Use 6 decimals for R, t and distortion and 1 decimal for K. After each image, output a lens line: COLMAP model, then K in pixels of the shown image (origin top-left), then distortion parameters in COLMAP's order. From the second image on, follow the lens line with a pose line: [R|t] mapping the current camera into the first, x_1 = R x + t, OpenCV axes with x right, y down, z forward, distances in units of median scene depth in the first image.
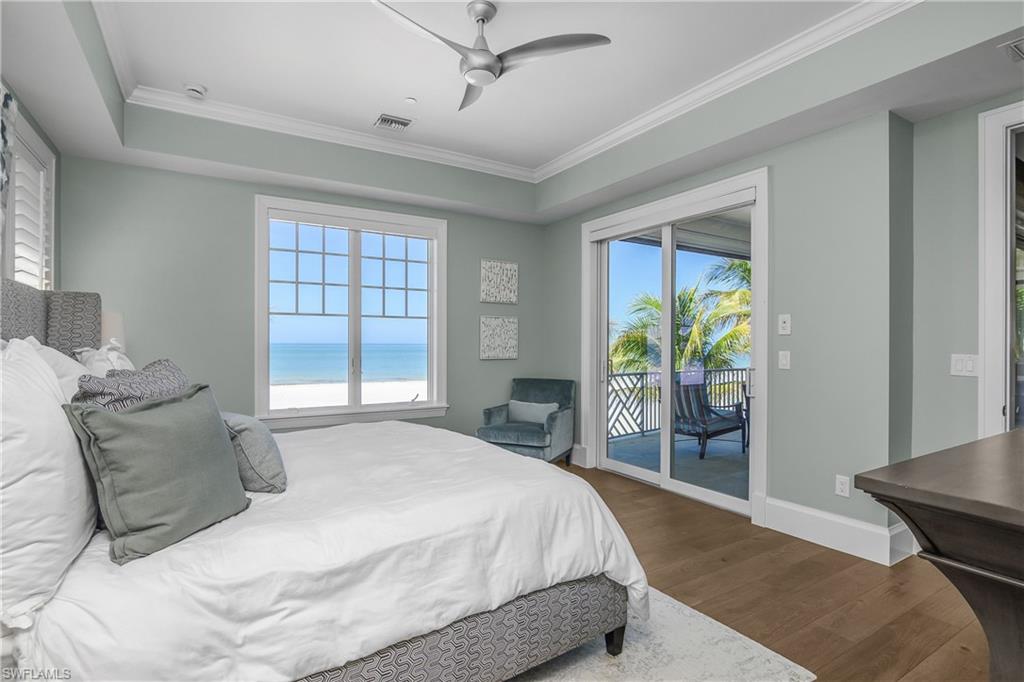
lens RADIAL K [[503.0, 0, 512.6], [0, 503.0, 345.0], [0, 0, 1]] dist [-0.012351, 0.000817]
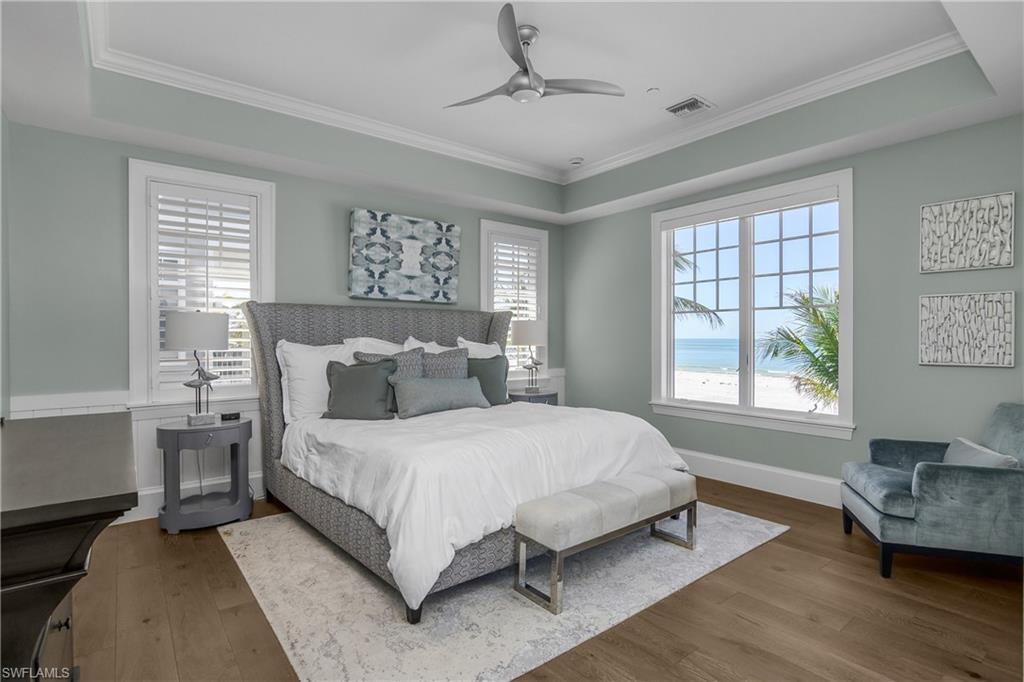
lens RADIAL K [[503.0, 0, 515.2], [0, 503.0, 338.1], [0, 0, 1]] dist [-0.012351, 0.000817]
pose [[0.121883, -0.001488, -0.992543, 0.529128], [0.001197, 0.999998, -0.001353, -0.004375], [0.992544, -0.001024, 0.121885, 0.445616]]
